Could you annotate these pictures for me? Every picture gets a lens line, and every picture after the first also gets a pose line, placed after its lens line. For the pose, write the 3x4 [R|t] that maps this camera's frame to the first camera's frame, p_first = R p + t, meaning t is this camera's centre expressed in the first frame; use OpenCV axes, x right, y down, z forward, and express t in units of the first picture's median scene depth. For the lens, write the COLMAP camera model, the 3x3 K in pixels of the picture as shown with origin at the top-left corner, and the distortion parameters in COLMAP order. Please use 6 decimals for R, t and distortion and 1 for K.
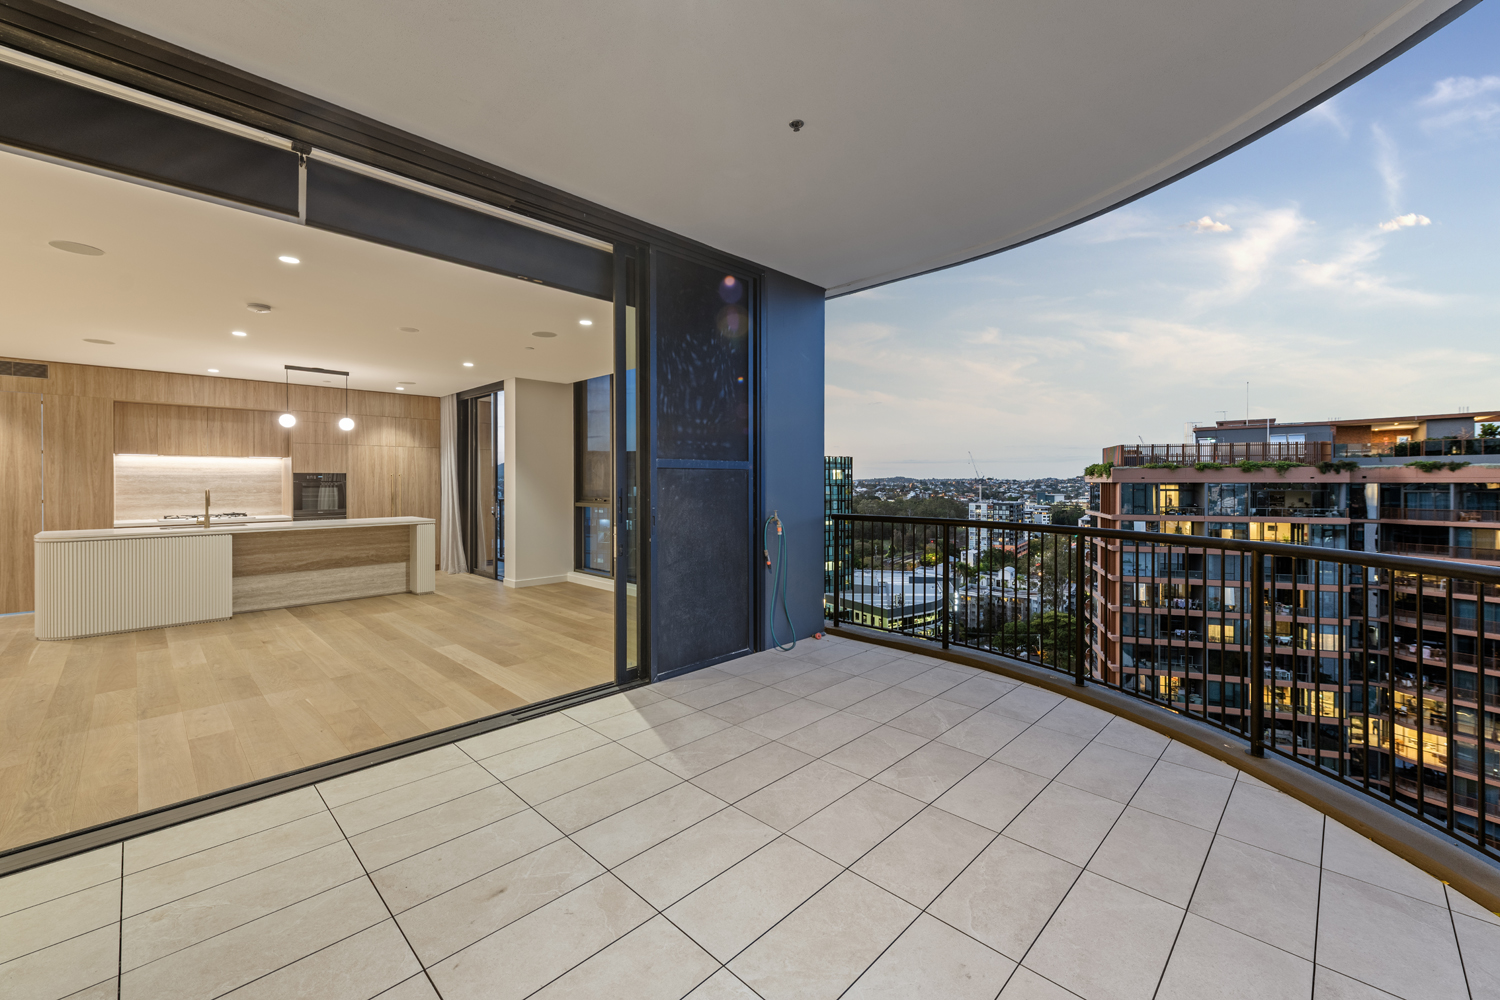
lens RADIAL K [[602.0, 0, 753.9], [0, 602.0, 482.8], [0, 0, 1]] dist [0.012708, -0.003663]
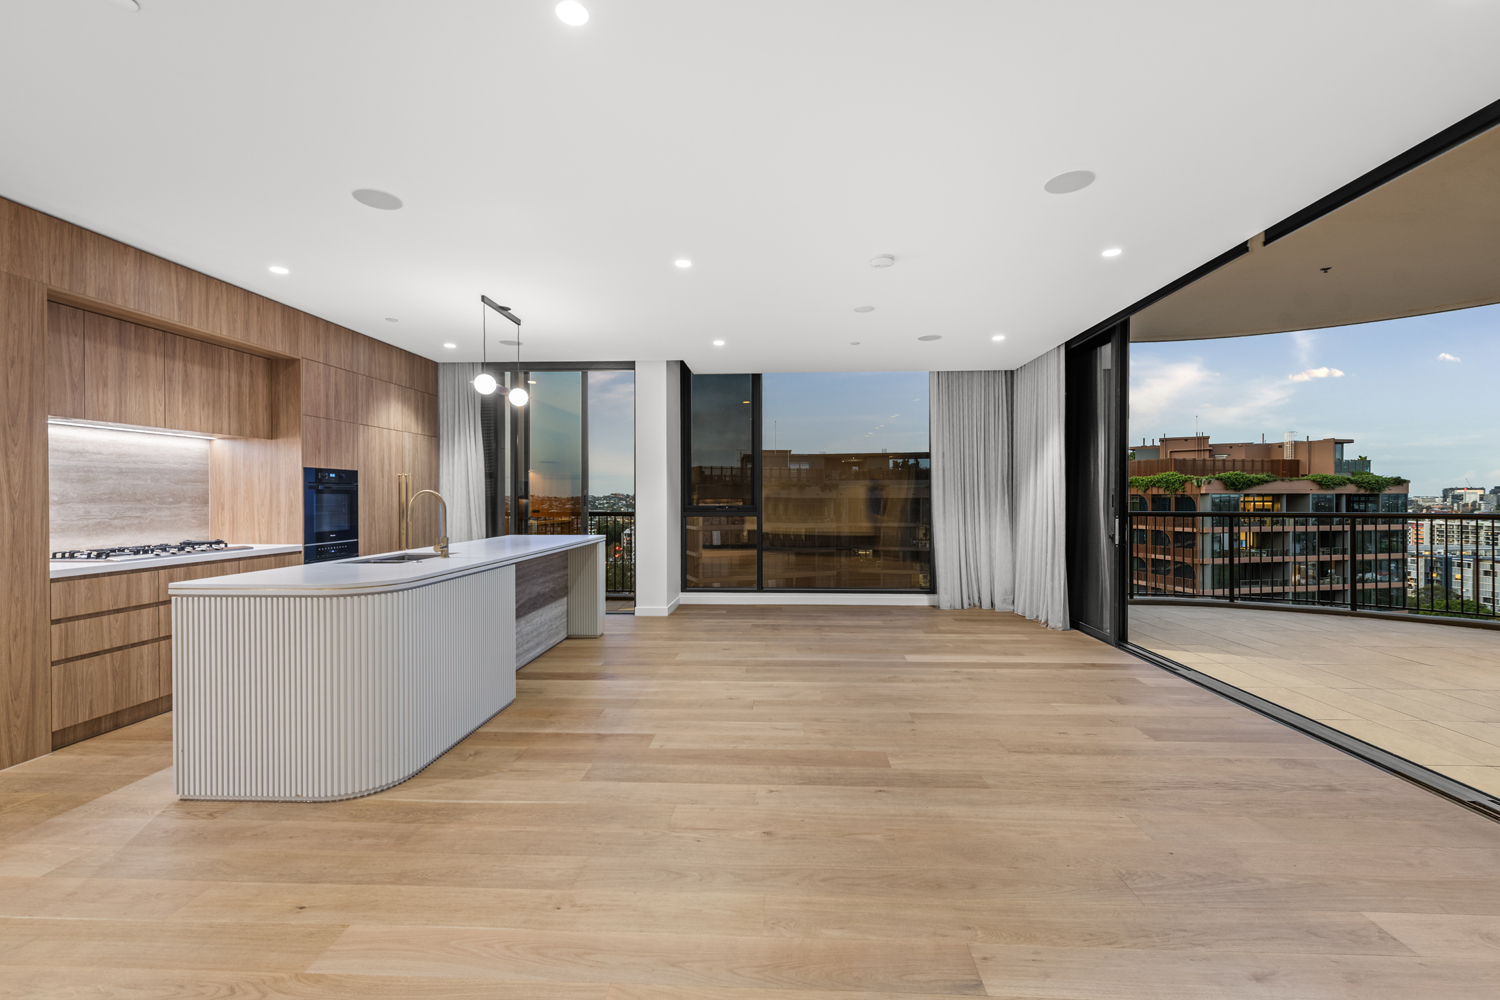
lens RADIAL K [[619.9, 0, 763.0], [0, 619.9, 498.8], [0, 0, 1]] dist [0.013320, -0.005458]
pose [[0.746384, -0.002103, 0.665512, -0.851031], [0.003288, 0.999994, -0.000527, 0.015512], [-0.665507, 0.002581, 0.746387, 0.280451]]
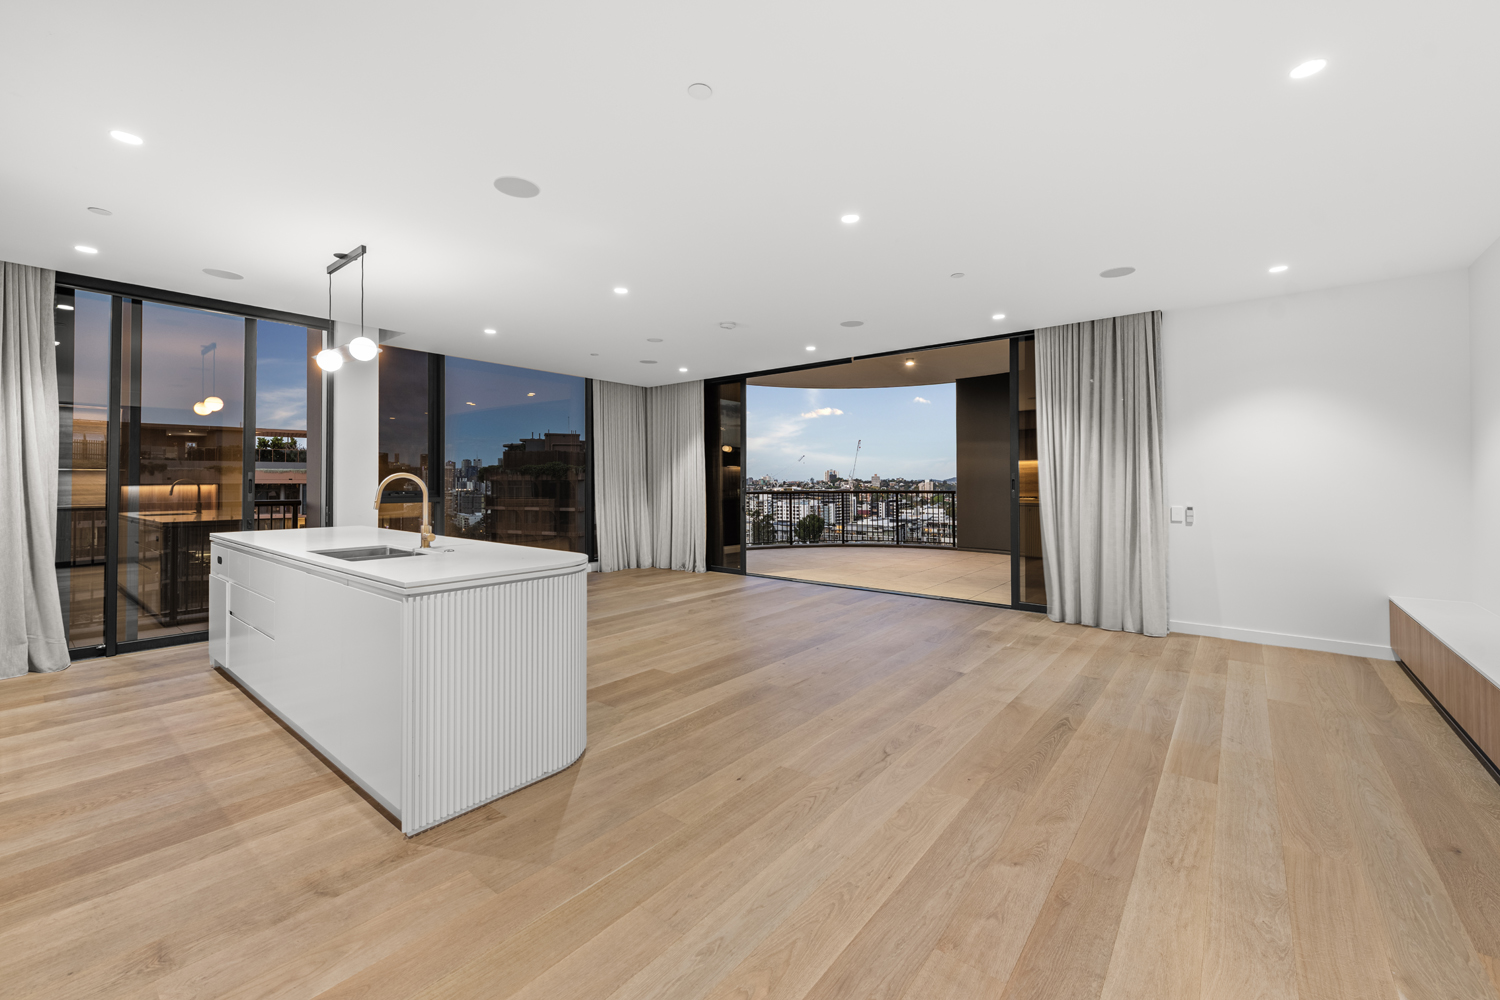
lens RADIAL K [[602.0, 0, 753.9], [0, 602.0, 482.8], [0, 0, 1]] dist [0.012708, -0.003663]
pose [[-0.093212, -0.000042, 0.995646, -1.149830], [0.004721, 0.999989, 0.000484, 0.015378], [-0.995635, 0.004746, -0.093211, 0.607310]]
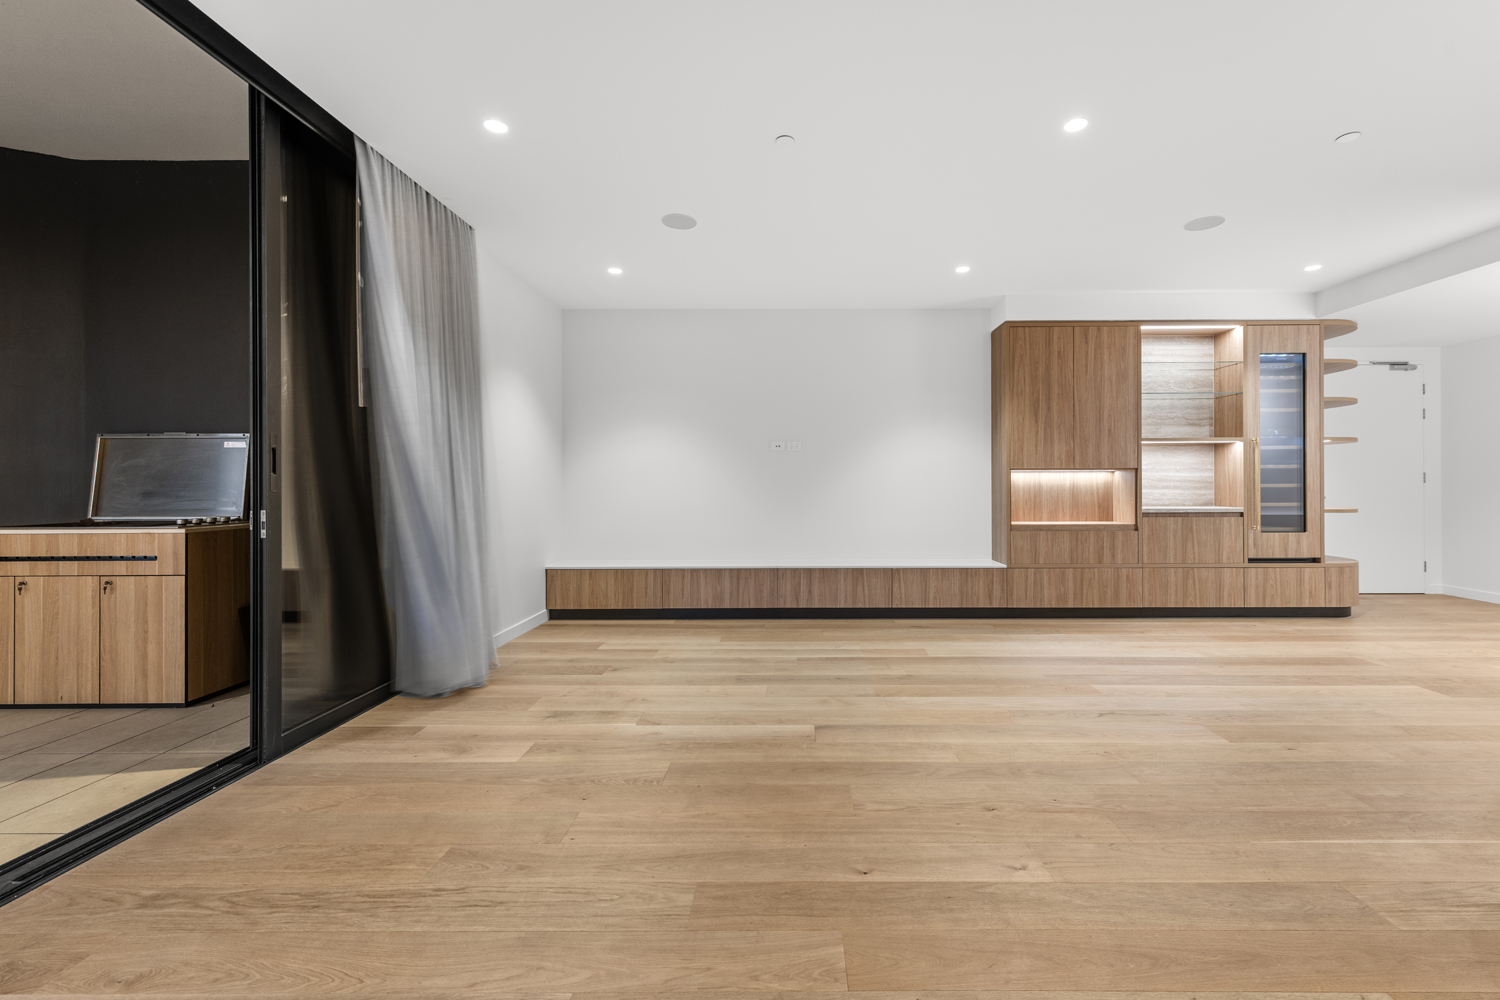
lens RADIAL K [[614.6, 0, 794.1], [0, 614.6, 482.5], [0, 0, 1]] dist [0.012165, -0.000057]
pose [[-0.716316, 0.001124, -0.697775, -0.397318], [0.000990, 0.999999, 0.000595, 0.031117], [0.697776, -0.000264, -0.716316, 0.638290]]
